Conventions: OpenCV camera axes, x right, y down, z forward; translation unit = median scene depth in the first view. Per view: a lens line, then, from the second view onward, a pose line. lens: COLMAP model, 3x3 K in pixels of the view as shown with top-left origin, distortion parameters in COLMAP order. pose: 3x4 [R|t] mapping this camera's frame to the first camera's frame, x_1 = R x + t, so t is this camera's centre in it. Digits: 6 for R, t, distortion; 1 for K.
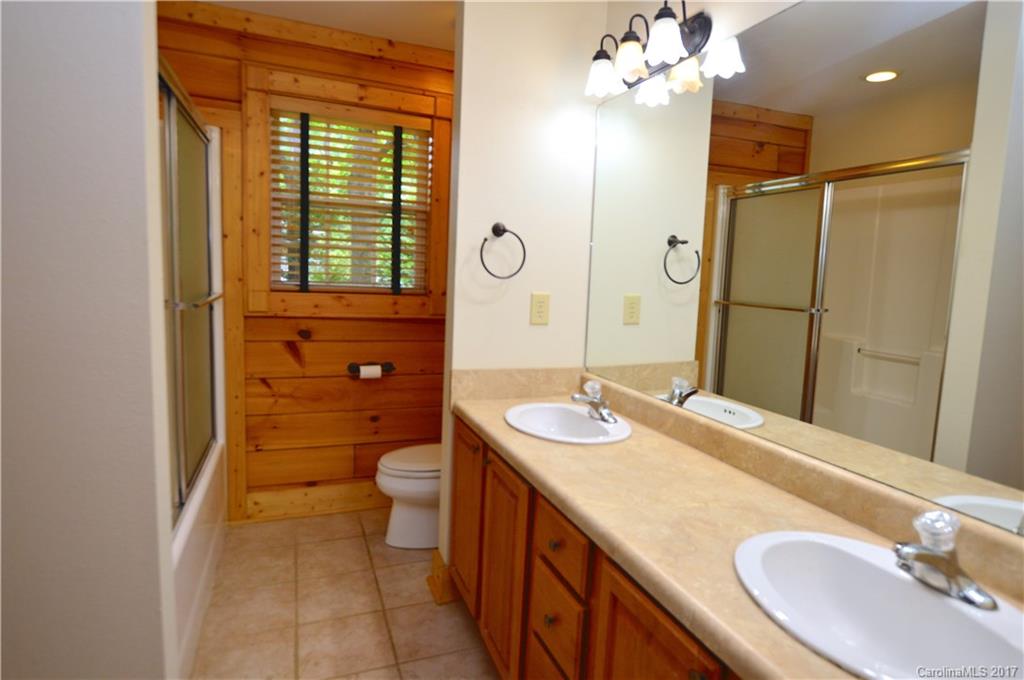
lens RADIAL K [[548.8, 0, 514.3], [0, 548.8, 332.7], [0, 0, 1]] dist [-0.022009, 0.002965]
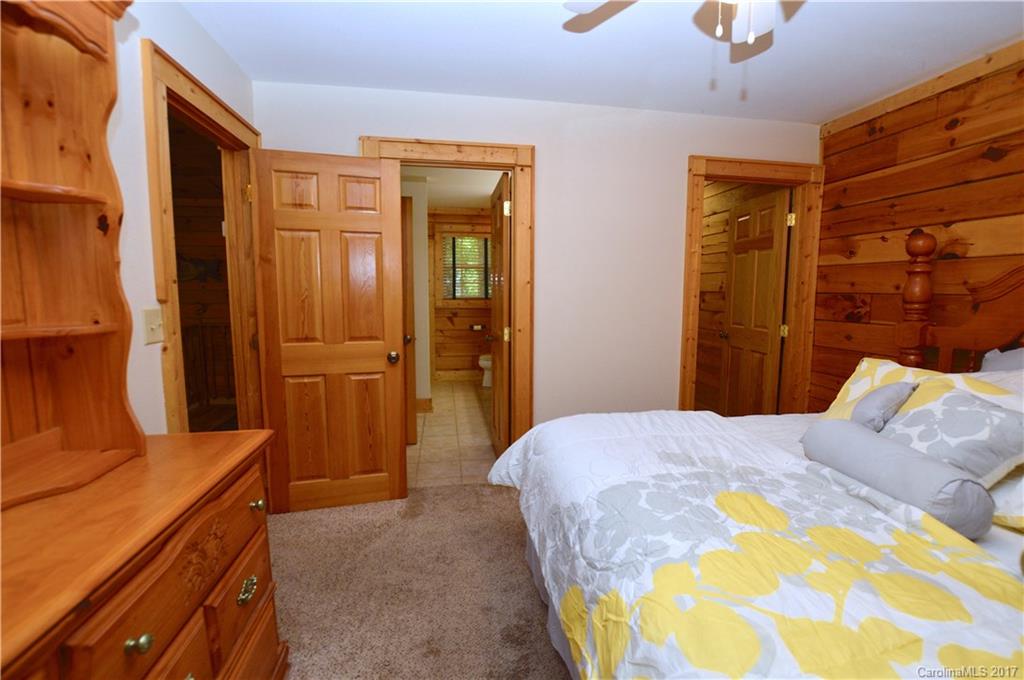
lens RADIAL K [[456.9, 0, 515.0], [0, 456.9, 342.9], [0, 0, 1]] dist [-0.032203, 0.003447]
pose [[0.969695, -0.011754, -0.244034, 0.493719], [0.010142, 0.999918, -0.007862, 0.171583], [0.244107, 0.005148, 0.969735, -1.212514]]
